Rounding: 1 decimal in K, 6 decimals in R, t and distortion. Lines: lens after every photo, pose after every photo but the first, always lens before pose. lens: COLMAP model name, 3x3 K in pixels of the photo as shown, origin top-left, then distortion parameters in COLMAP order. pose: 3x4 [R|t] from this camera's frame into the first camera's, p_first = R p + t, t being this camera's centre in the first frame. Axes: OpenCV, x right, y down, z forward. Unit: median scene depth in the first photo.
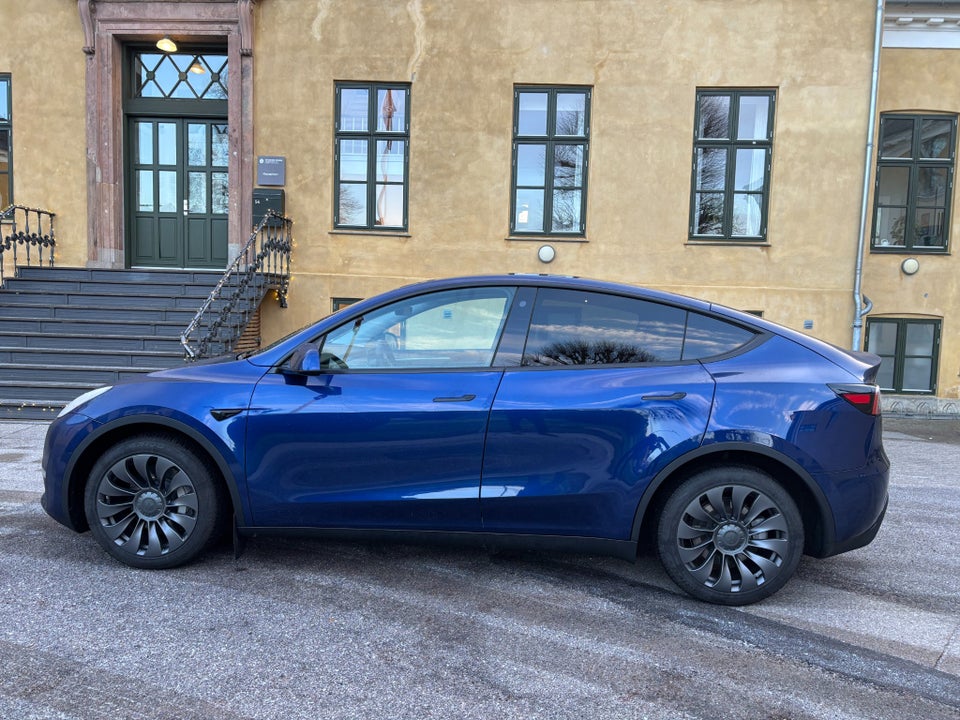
lens RADIAL K [[726.5, 0, 483.0], [0, 726.5, 358.0], [0, 0, 1]] dist [0.058076, -0.066574]
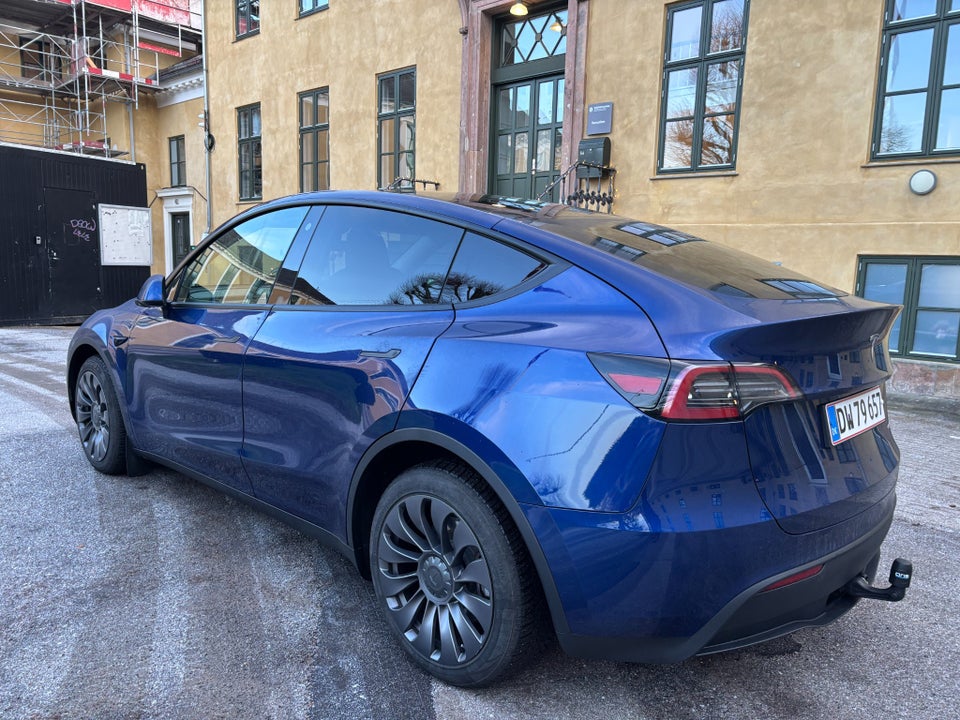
lens RADIAL K [[726.5, 0, 486.1], [0, 726.5, 357.7], [0, 0, 1]] dist [0.058076, -0.066574]
pose [[0.764494, 0.075168, -0.640234, 0.235029], [-0.045085, 0.996981, 0.063217, 0.002910], [0.643053, -0.019465, 0.765575, 0.163717]]
